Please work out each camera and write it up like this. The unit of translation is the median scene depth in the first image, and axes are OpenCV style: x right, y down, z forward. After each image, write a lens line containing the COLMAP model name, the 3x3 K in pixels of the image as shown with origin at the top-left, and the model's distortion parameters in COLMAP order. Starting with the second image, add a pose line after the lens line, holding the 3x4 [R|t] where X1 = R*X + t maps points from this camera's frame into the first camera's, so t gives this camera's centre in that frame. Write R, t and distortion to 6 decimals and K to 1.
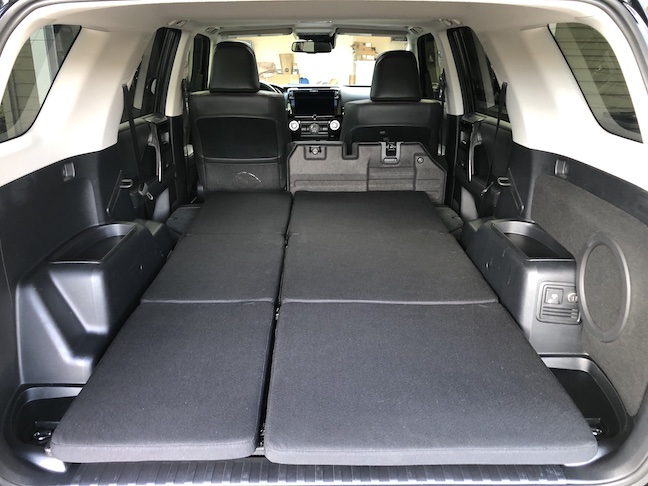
lens RADIAL K [[534.1, 0, 319.7], [0, 534.1, 240.8], [0, 0, 1]] dist [0.002882, -0.008712]
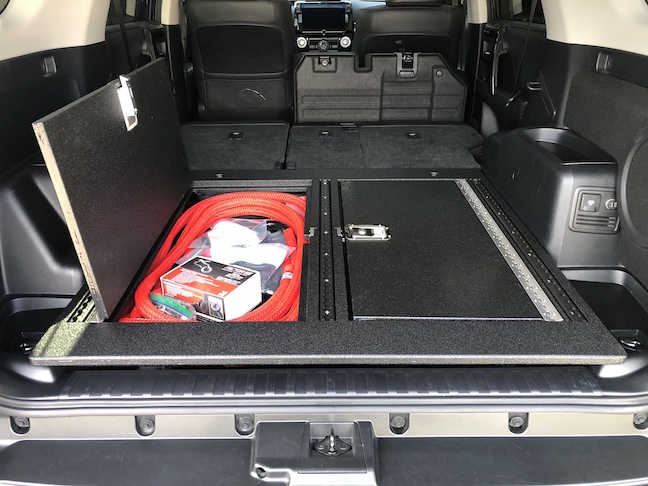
lens RADIAL K [[534.1, 0, 325.0], [0, 534.1, 246.6], [0, 0, 1]] dist [0.002882, -0.008712]
pose [[0.999984, 0.000902, -0.005627, -0.002849], [-0.000254, 0.993459, 0.114189, 0.044243], [0.005694, -0.114186, 0.993443, 0.054684]]
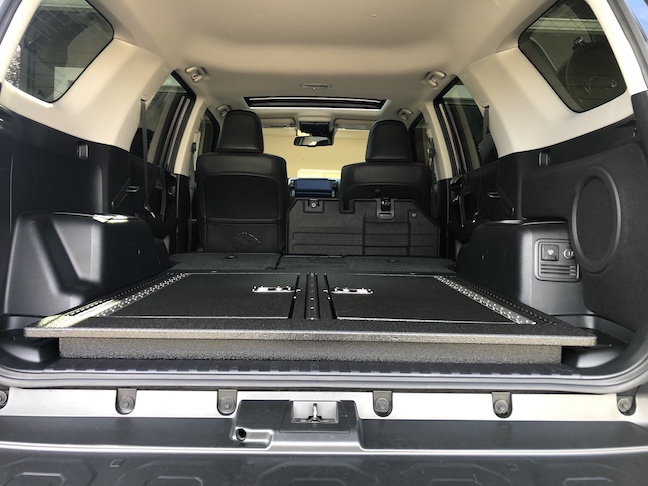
lens RADIAL K [[534.1, 0, 320.7], [0, 534.1, 242.4], [0, 0, 1]] dist [0.002882, -0.008712]
pose [[0.999882, 0.014100, 0.006172, 0.000265], [-0.011599, 0.953873, -0.299987, 0.233318], [-0.010117, 0.299880, 0.953923, 0.022993]]
